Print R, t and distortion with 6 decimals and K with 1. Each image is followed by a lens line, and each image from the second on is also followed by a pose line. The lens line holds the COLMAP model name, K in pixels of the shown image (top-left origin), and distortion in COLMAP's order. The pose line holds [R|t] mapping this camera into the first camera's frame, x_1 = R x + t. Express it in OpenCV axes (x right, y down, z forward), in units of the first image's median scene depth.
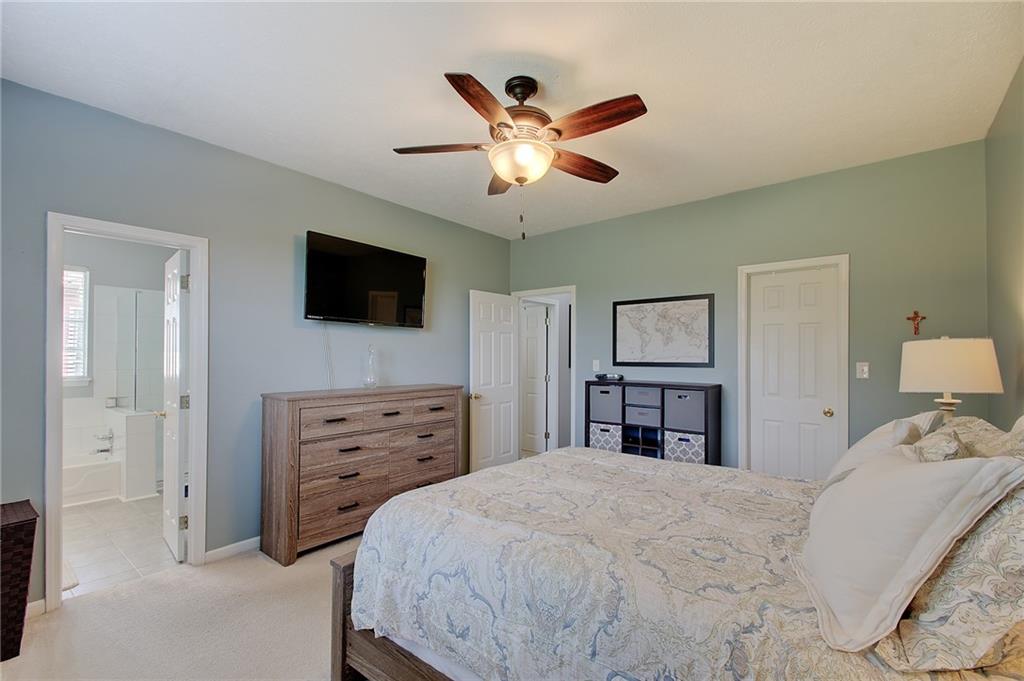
lens RADIAL K [[442.8, 0, 510.1], [0, 442.8, 354.5], [0, 0, 1]] dist [0.033067, -0.023105]
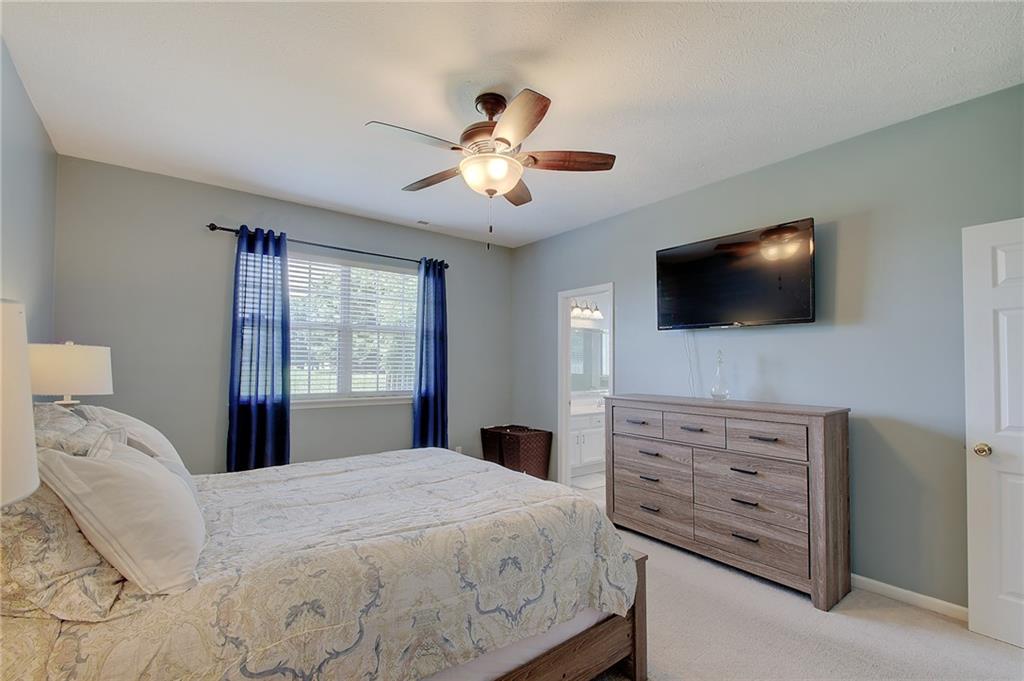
lens RADIAL K [[442.8, 0, 510.1], [0, 442.8, 354.5], [0, 0, 1]] dist [0.033067, -0.023105]
pose [[-0.213916, -0.021180, -0.976622, 0.609189], [0.002142, 0.999752, -0.022151, 0.004215], [0.976850, -0.006830, -0.213818, 0.755768]]
